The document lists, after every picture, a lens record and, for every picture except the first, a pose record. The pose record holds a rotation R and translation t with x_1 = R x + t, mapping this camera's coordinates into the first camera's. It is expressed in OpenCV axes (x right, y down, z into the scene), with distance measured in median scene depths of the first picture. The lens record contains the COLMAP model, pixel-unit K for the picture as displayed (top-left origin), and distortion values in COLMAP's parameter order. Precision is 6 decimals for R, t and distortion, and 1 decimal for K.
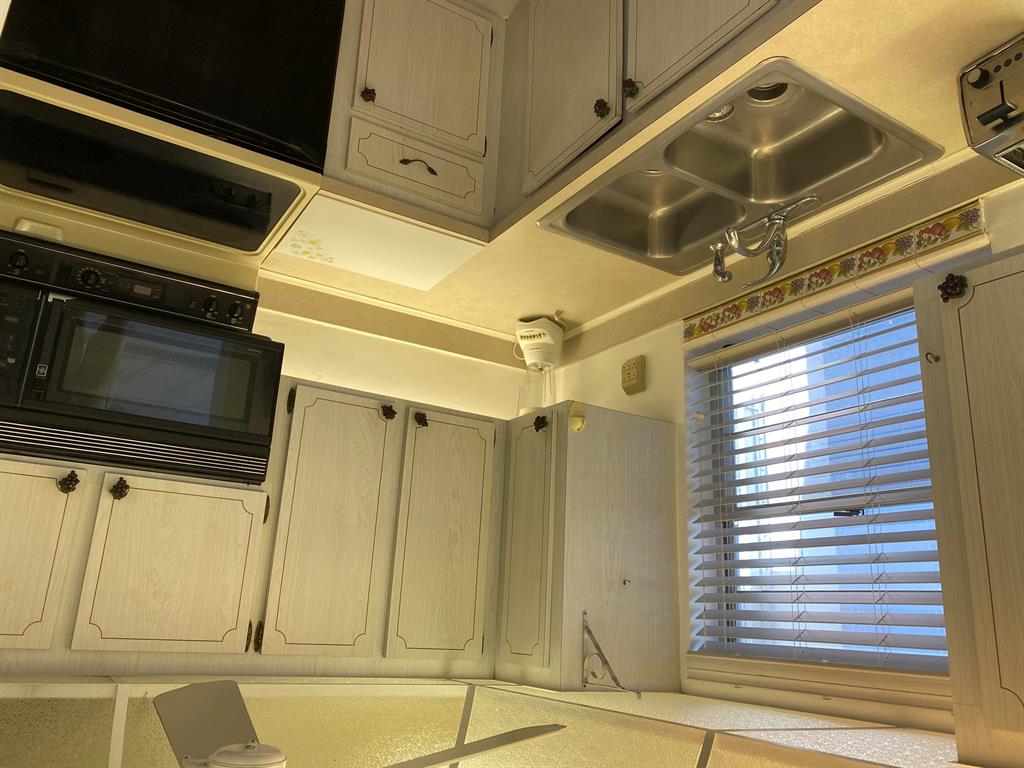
lens RADIAL K [[794.5, 0, 517.8], [0, 794.5, 386.3], [0, 0, 1]] dist [0.048653, -0.072625]
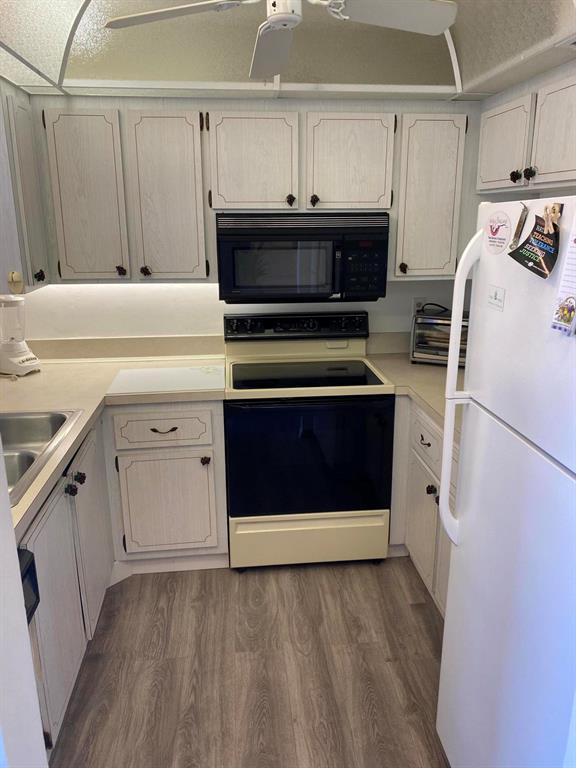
lens RADIAL K [[595.9, 0, 289.1], [0, 595.9, 378.6], [0, 0, 1]] dist [0.048653, -0.072625]
pose [[-0.785722, 0.207746, -0.582652, 0.344103], [-0.213879, -0.975062, -0.059238, -0.163955], [-0.580429, 0.078072, 0.810560, -0.089781]]
